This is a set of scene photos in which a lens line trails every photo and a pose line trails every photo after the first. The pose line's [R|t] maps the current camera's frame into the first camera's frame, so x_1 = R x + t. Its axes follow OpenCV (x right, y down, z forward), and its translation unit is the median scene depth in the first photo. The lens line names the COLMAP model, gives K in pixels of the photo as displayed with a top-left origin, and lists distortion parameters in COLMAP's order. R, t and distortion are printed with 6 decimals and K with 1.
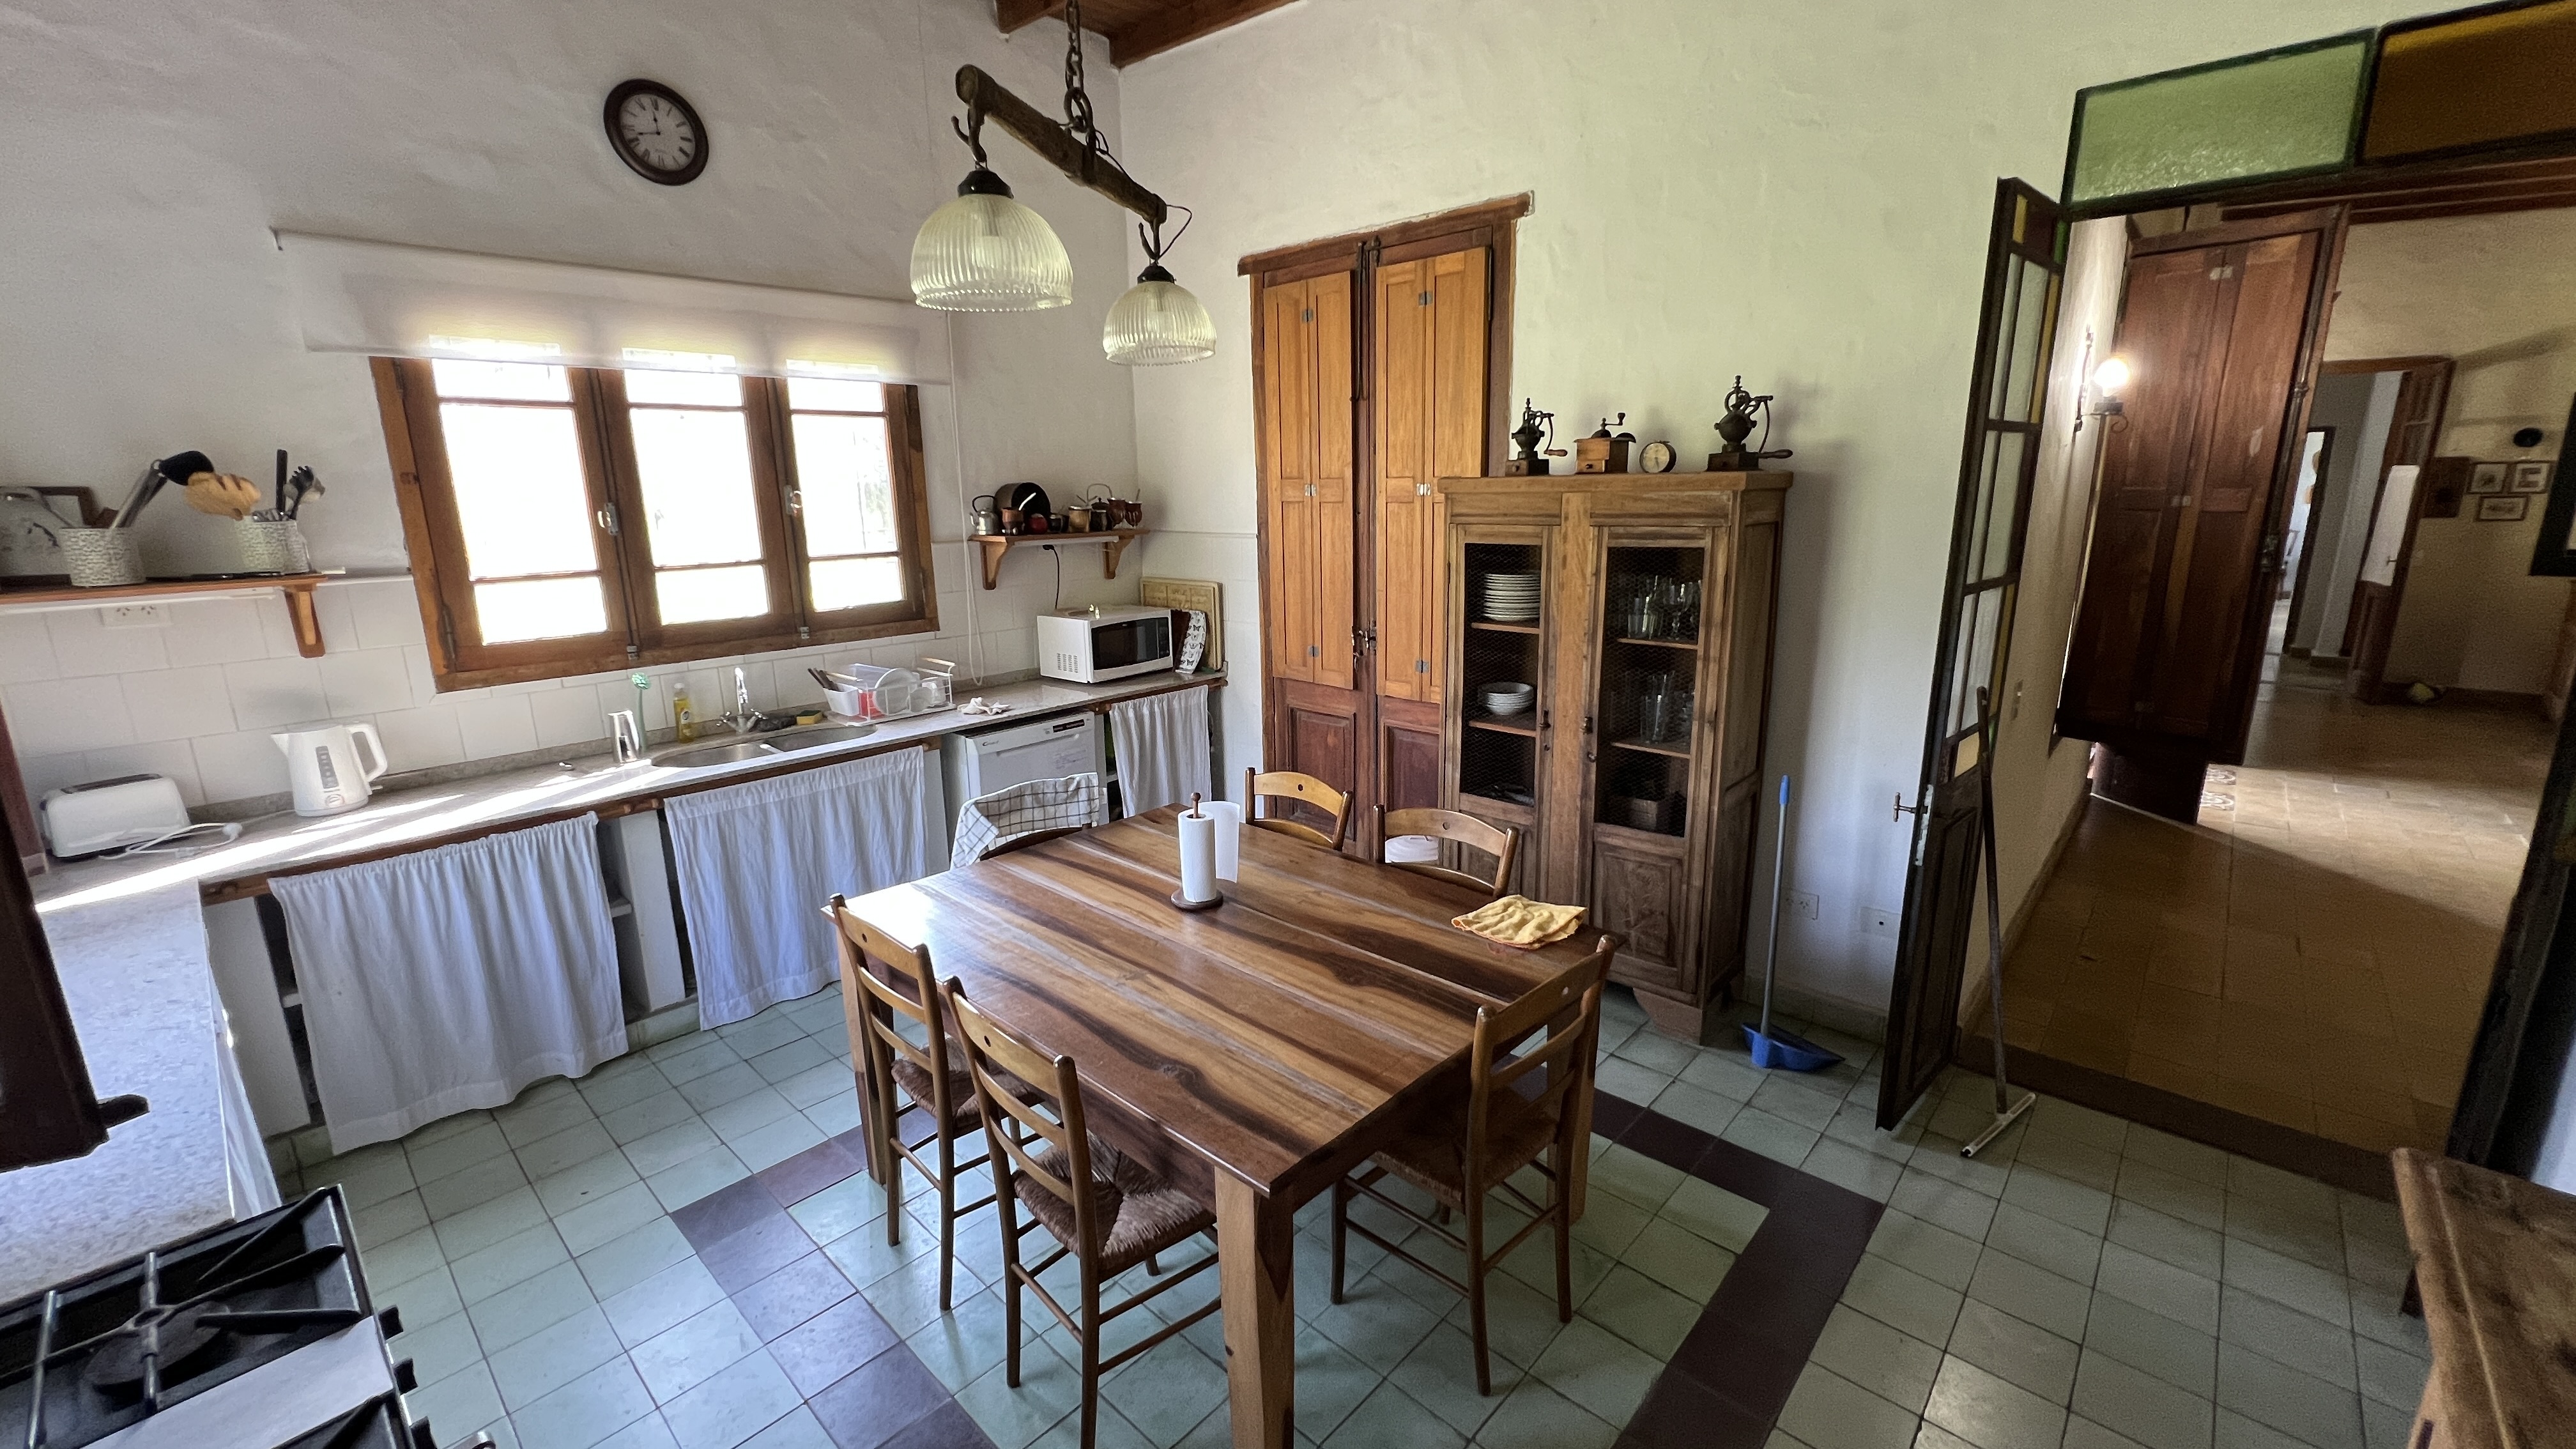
lens RADIAL K [[1029.8, 0, 1279.6], [0, 1029.8, 723.0], [0, 0, 1]] dist [-0.000634, -0.000185]
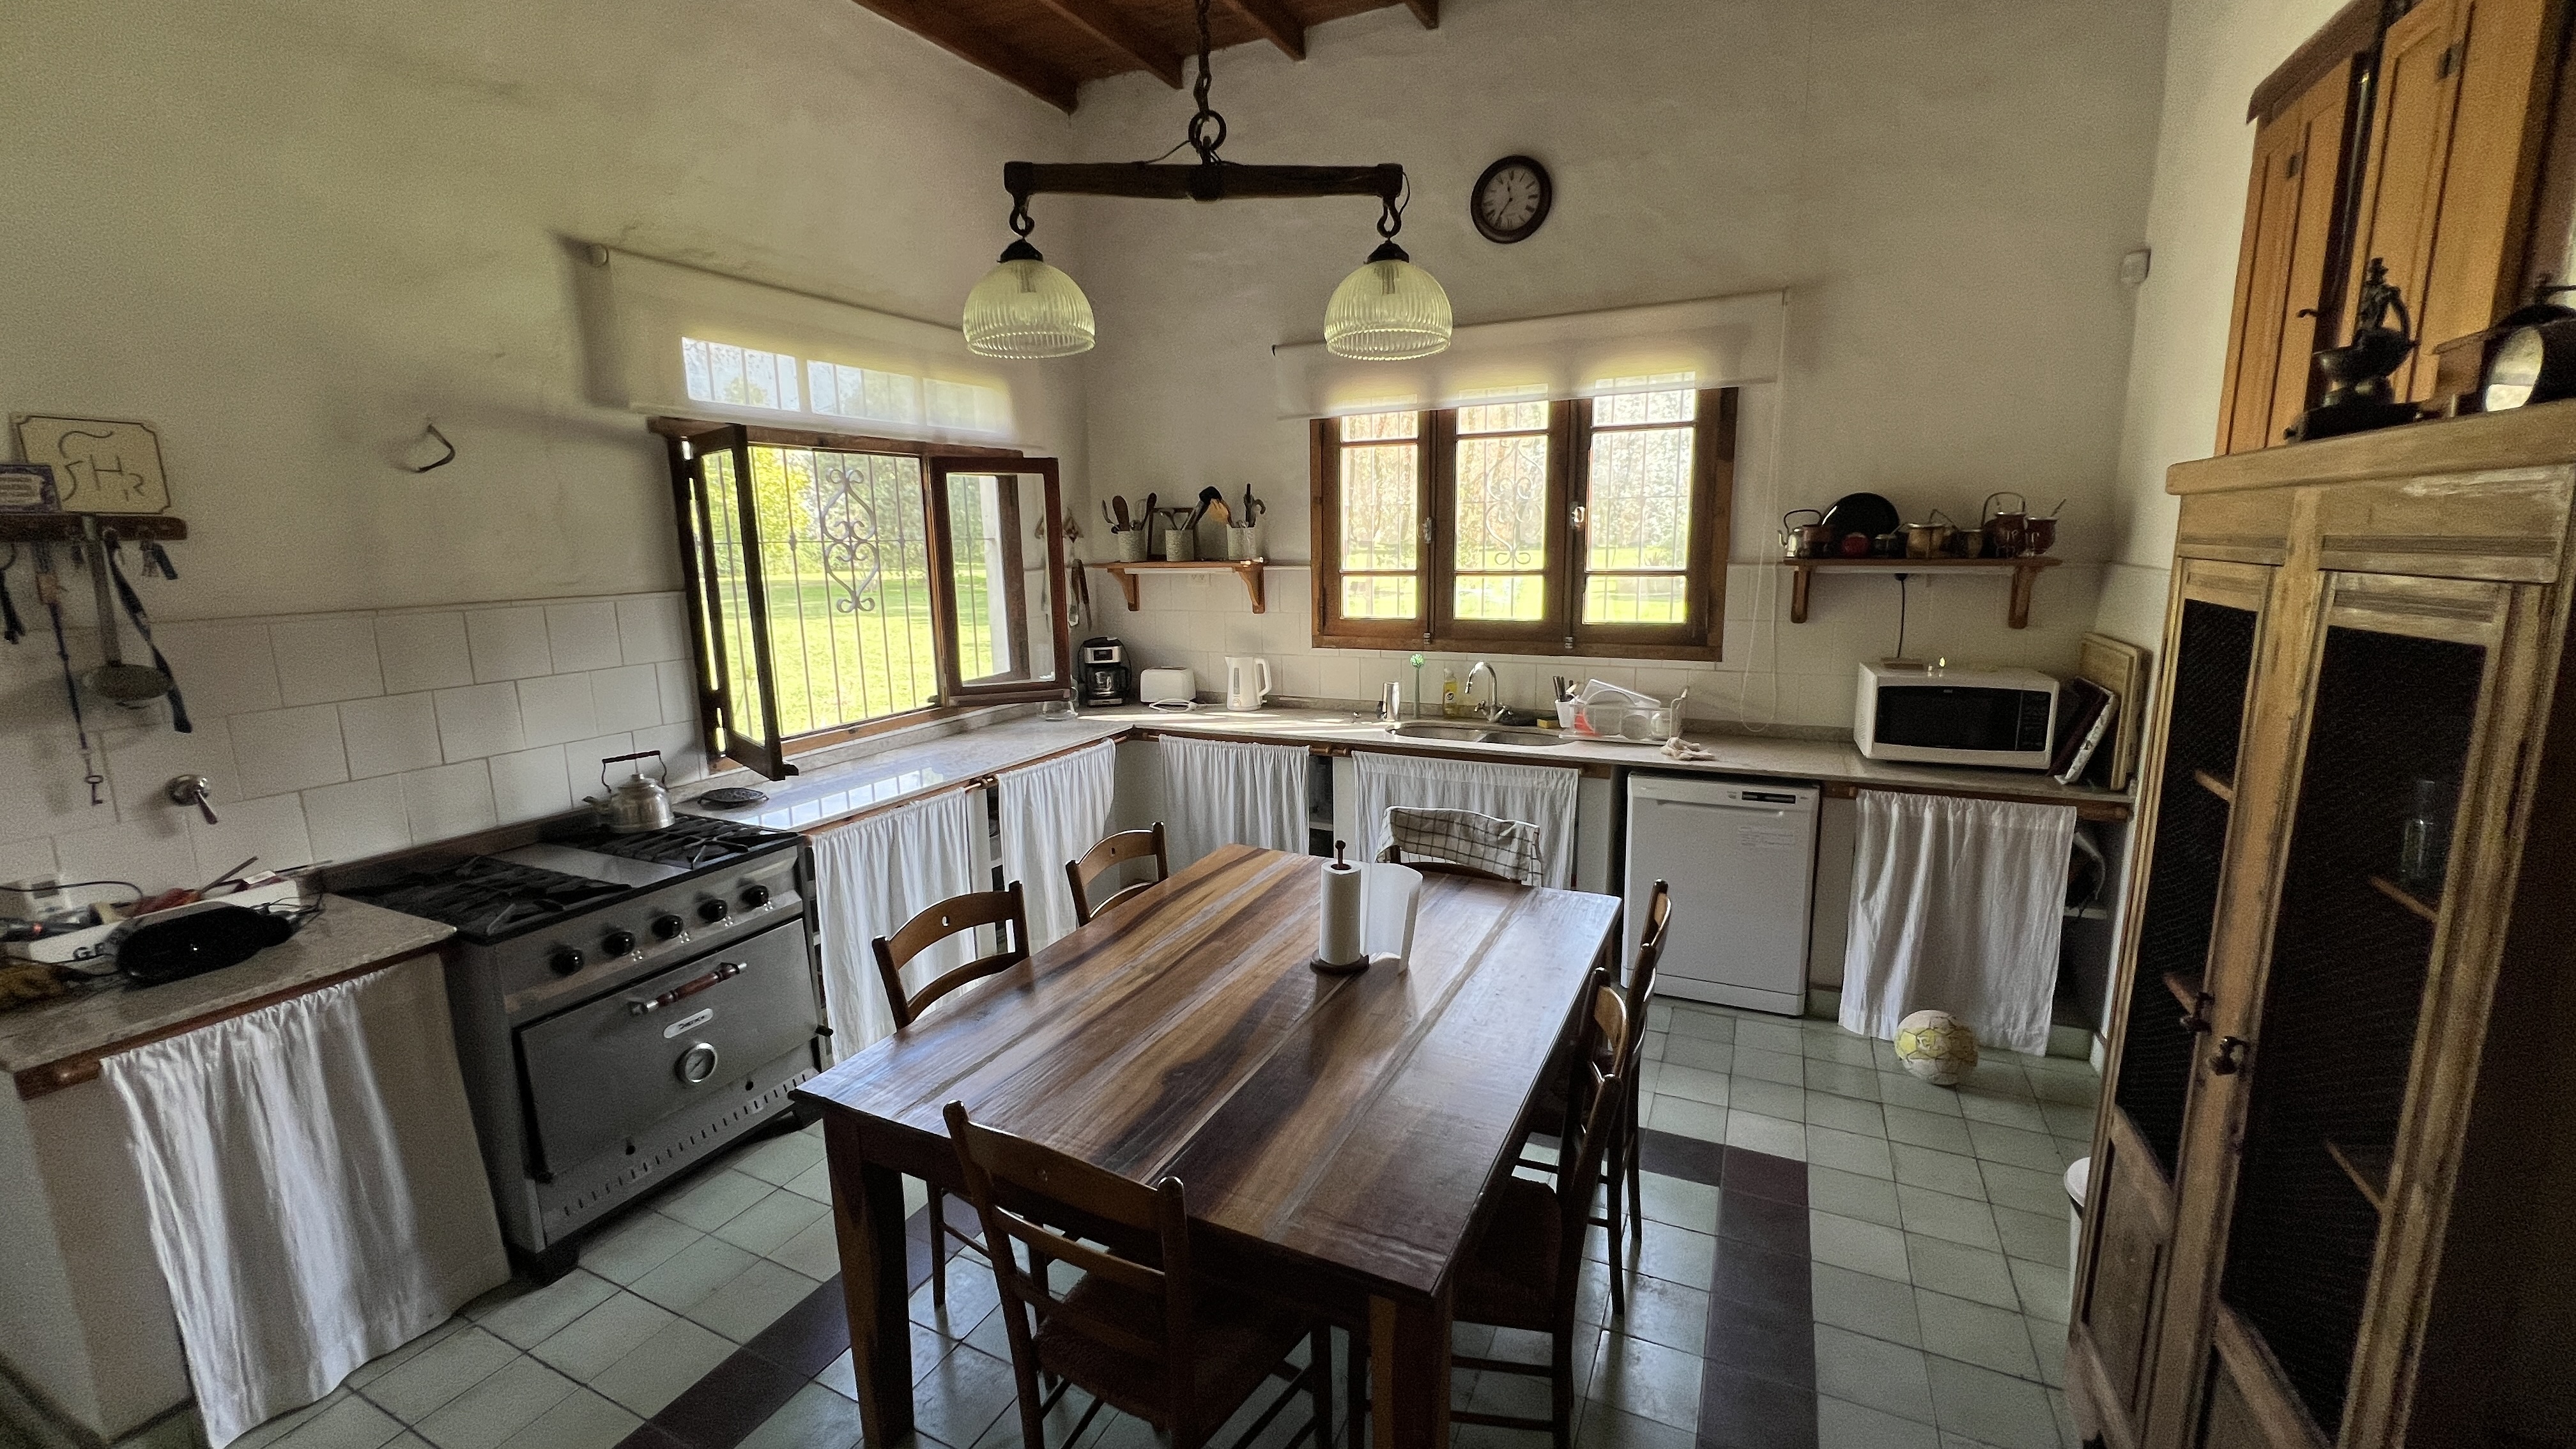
lens RADIAL K [[1029.8, 0, 1283.5], [0, 1029.8, 722.8], [0, 0, 1]] dist [-0.000634, -0.000185]
pose [[0.297292, 0.185208, -0.936651, 0.487950], [-0.205260, 0.970466, 0.126745, -0.090170], [0.932462, 0.154577, 0.326528, 0.446993]]
